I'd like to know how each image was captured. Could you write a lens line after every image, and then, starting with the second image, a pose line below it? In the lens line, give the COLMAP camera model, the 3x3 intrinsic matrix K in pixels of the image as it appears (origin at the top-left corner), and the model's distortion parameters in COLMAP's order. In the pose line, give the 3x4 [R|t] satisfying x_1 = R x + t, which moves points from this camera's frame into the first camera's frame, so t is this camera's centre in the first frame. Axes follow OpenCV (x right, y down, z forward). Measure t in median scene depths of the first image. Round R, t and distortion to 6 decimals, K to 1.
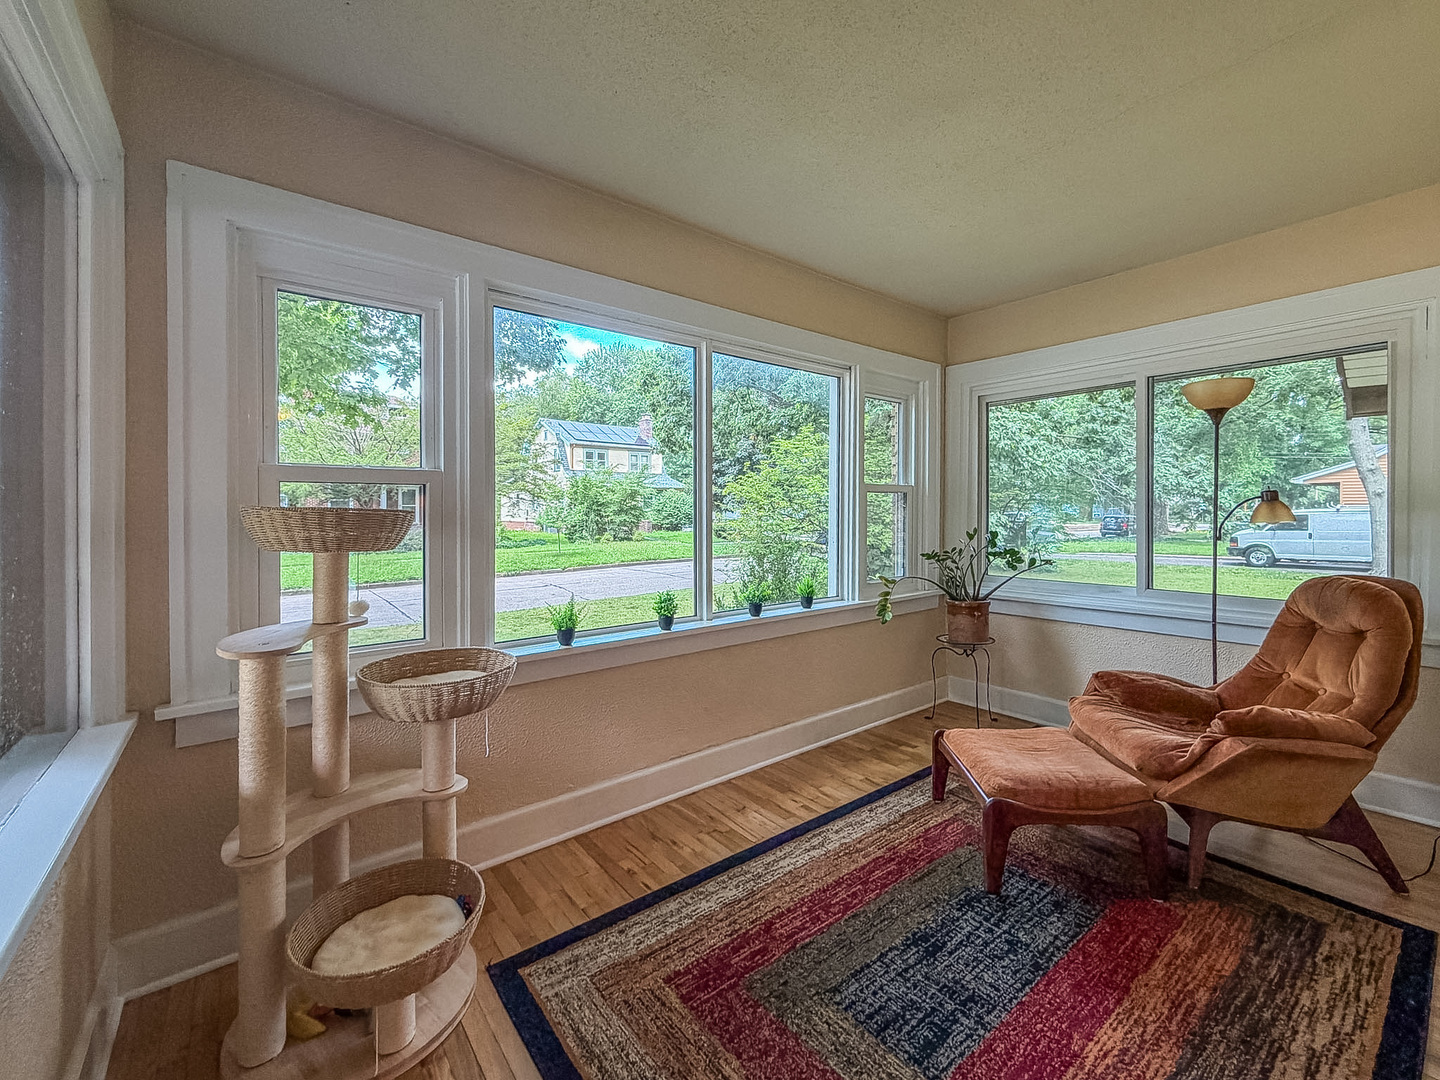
lens RADIAL K [[600.7, 0, 751.0], [0, 600.7, 526.9], [0, 0, 1]] dist [-0.001102, 0.000685]
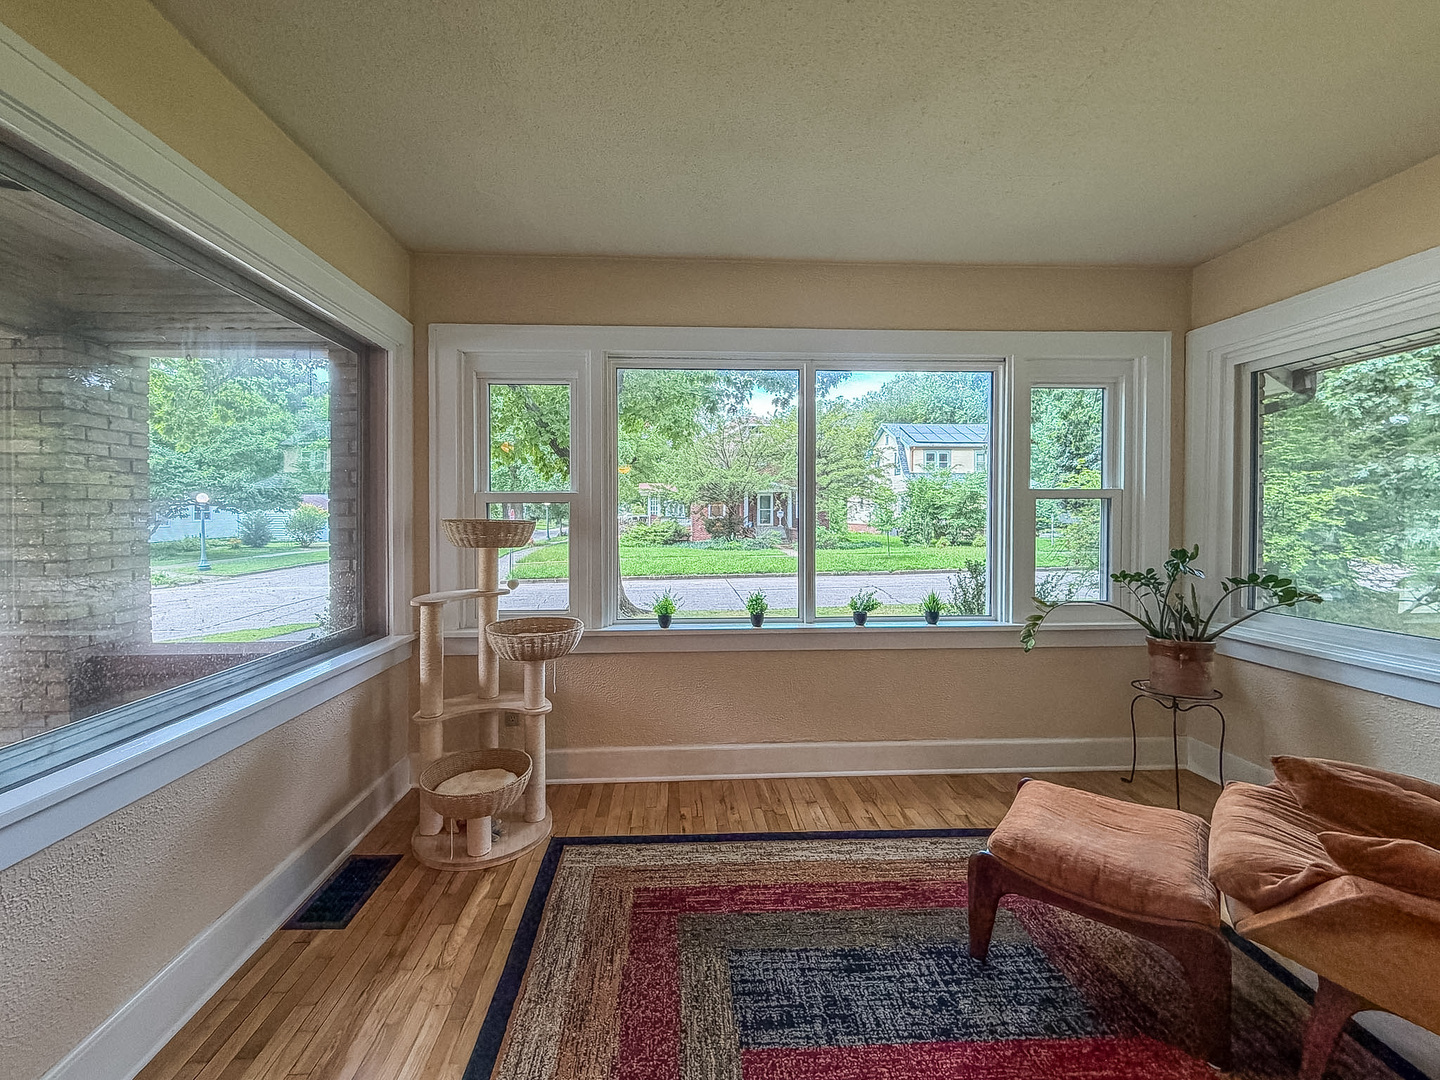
lens RADIAL K [[600.7, 0, 707.6], [0, 600.7, 530.8], [0, 0, 1]] dist [-0.001102, 0.000685]
pose [[0.801890, 0.017876, -0.597204, 0.526534], [-0.016718, 0.999832, 0.007479, -0.016609], [0.597238, 0.003987, 0.802054, 0.043391]]
